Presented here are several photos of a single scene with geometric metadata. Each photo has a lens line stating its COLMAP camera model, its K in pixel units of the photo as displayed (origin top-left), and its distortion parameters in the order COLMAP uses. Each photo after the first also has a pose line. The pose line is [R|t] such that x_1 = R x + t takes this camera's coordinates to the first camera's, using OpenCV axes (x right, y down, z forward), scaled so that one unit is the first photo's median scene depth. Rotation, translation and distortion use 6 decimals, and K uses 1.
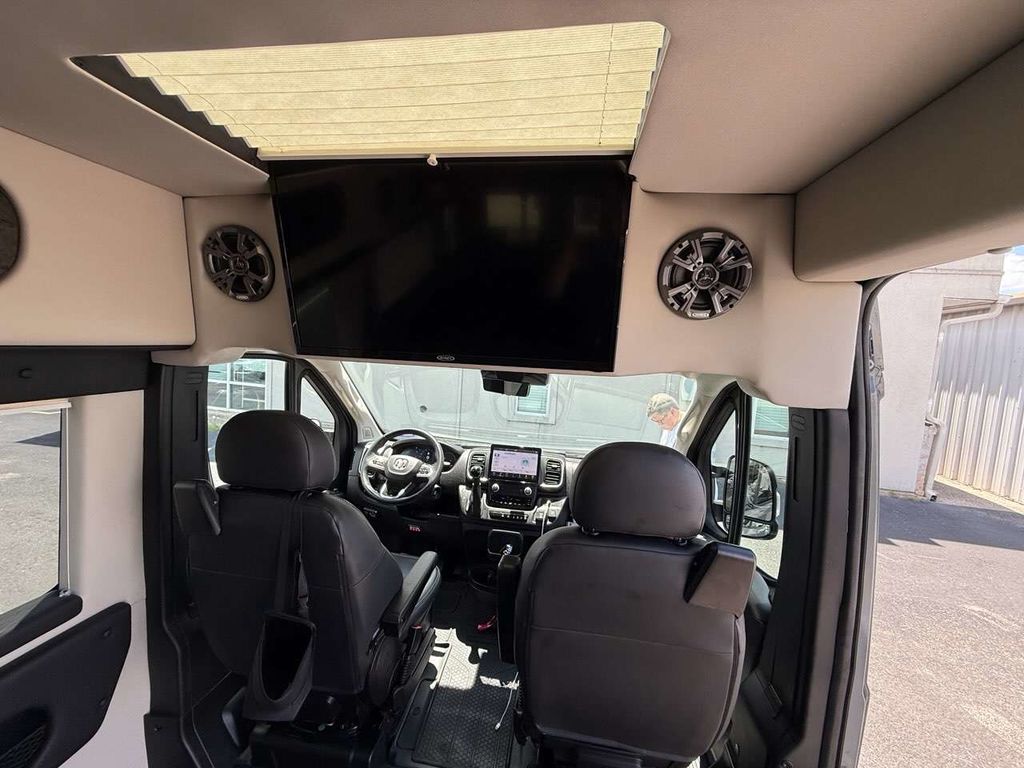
lens RADIAL K [[403.7, 0, 512.0], [0, 403.7, 384.0], [0, 0, 1]] dist [-0.000850, -0.000029]
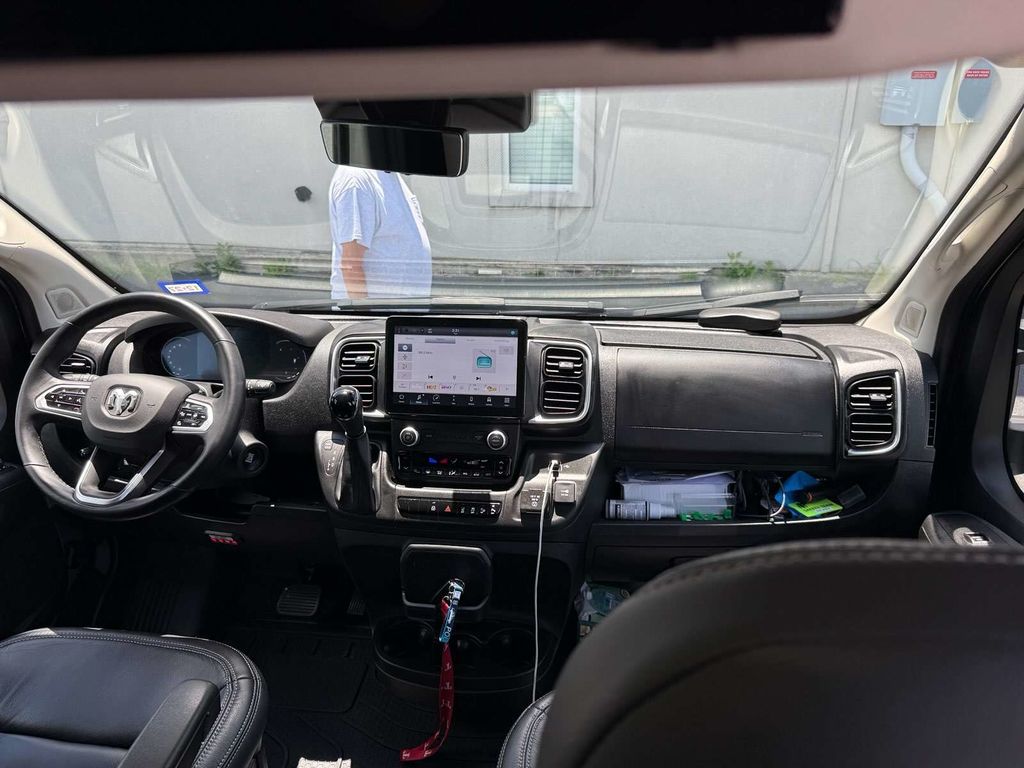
lens RADIAL K [[776.9, 0, 512.0], [0, 776.9, 384.0], [0, 0, 1]] dist [0.040054, -0.004759]
pose [[0.996769, -0.077029, -0.022781, 0.073992], [0.080264, 0.943775, 0.320698, -0.007028], [-0.003203, -0.321490, 0.946907, 0.349215]]
